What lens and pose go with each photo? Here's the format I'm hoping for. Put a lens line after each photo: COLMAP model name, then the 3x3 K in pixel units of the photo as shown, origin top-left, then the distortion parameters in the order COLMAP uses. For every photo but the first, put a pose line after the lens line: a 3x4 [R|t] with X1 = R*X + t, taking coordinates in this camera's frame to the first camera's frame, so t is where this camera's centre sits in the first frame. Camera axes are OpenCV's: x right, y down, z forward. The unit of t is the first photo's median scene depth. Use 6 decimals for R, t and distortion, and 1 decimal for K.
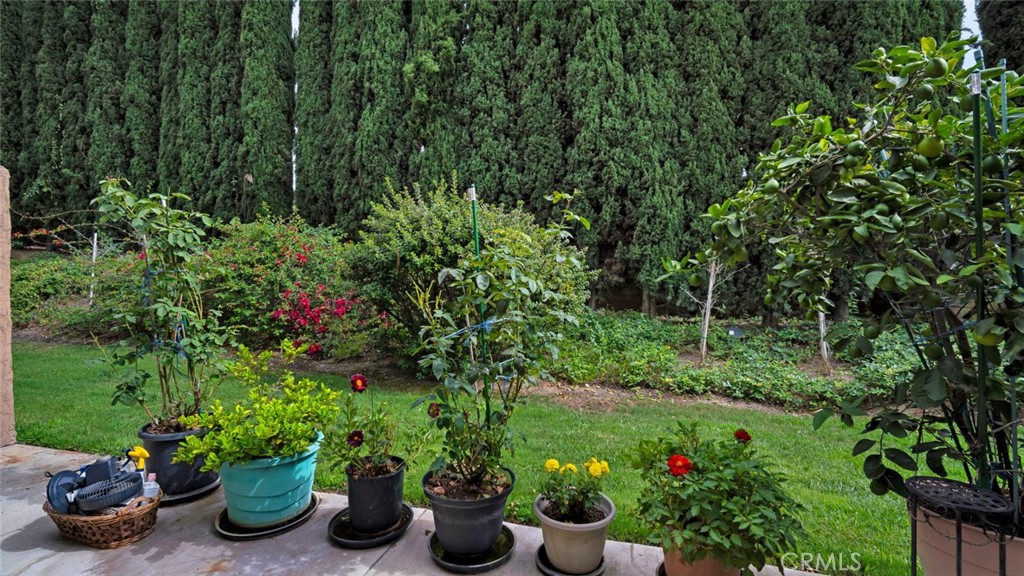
lens RADIAL K [[459.2, 0, 518.9], [0, 459.2, 280.5], [0, 0, 1]] dist [-0.011824, 0.002860]
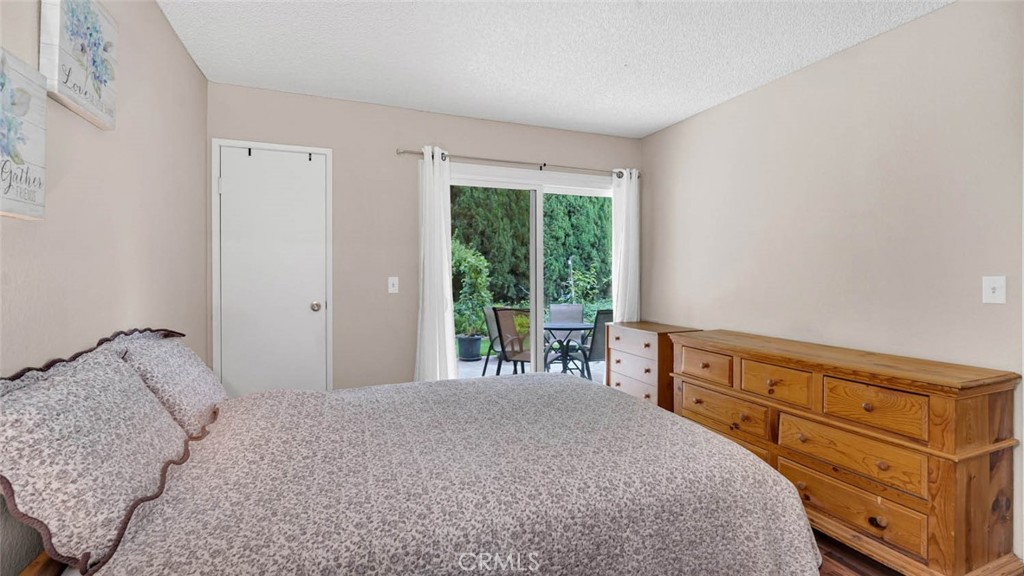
lens RADIAL K [[459.2, 0, 511.3], [0, 459.2, 277.1], [0, 0, 1]] dist [-0.011824, 0.002860]
pose [[0.788790, -0.006538, 0.614628, -0.777211], [0.007987, 0.999968, 0.000387, -0.020333], [-0.614611, 0.004604, 0.788817, -0.476981]]
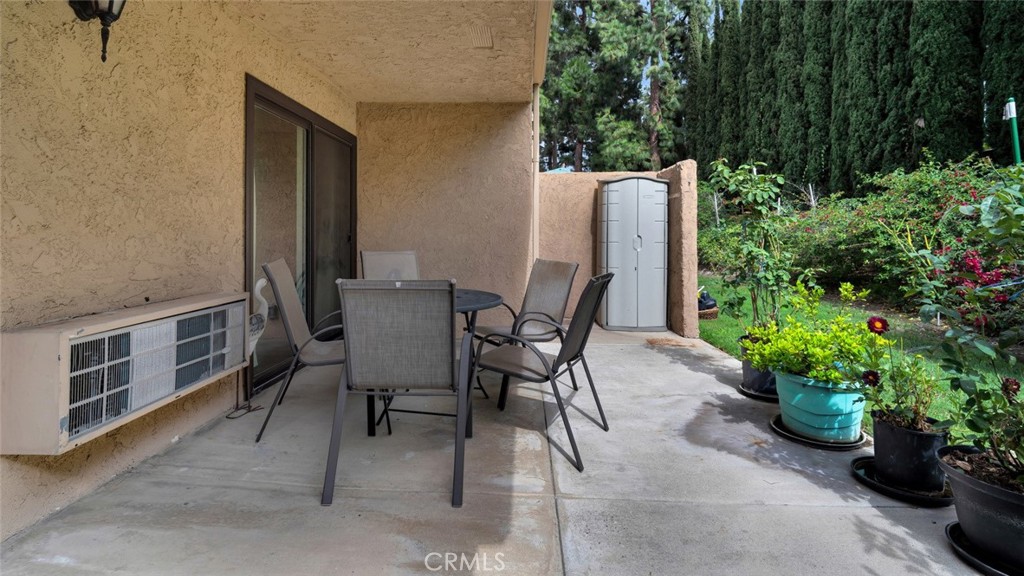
lens RADIAL K [[459.2, 0, 505.8], [0, 459.2, 237.6], [0, 0, 1]] dist [-0.011824, 0.002860]
pose [[0.245275, 0.005688, -0.969437, 0.107671], [-0.009951, 0.999945, 0.003349, 0.009129], [0.969402, 0.008825, 0.245319, -0.009313]]
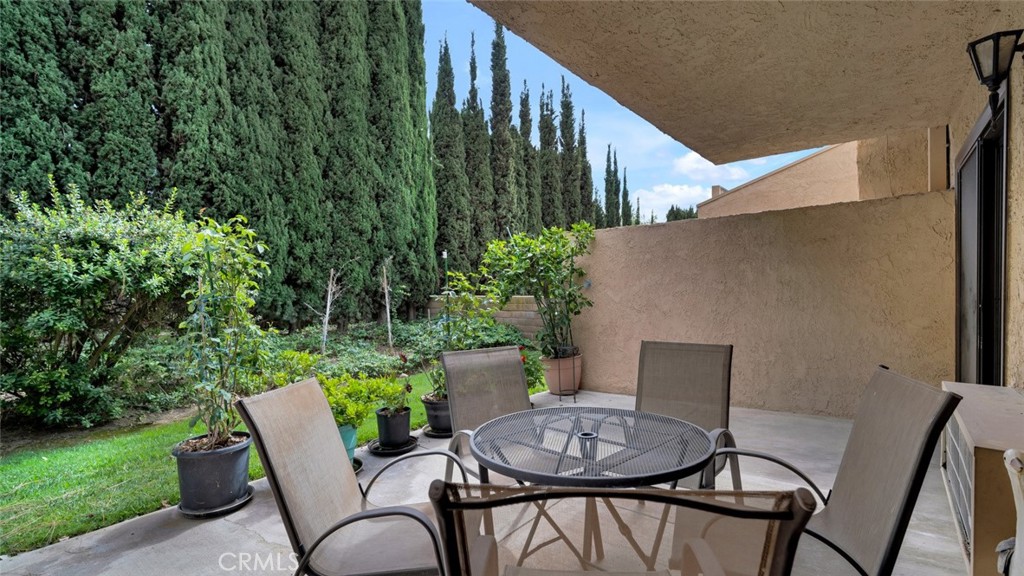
lens RADIAL K [[459.2, 0, 509.7], [0, 459.2, 296.1], [0, 0, 1]] dist [-0.011824, 0.002860]
pose [[0.406055, -0.024066, 0.913532, -0.478365], [0.020256, 0.999645, 0.017331, -0.012721], [-0.913624, 0.011467, 0.406398, -0.010860]]
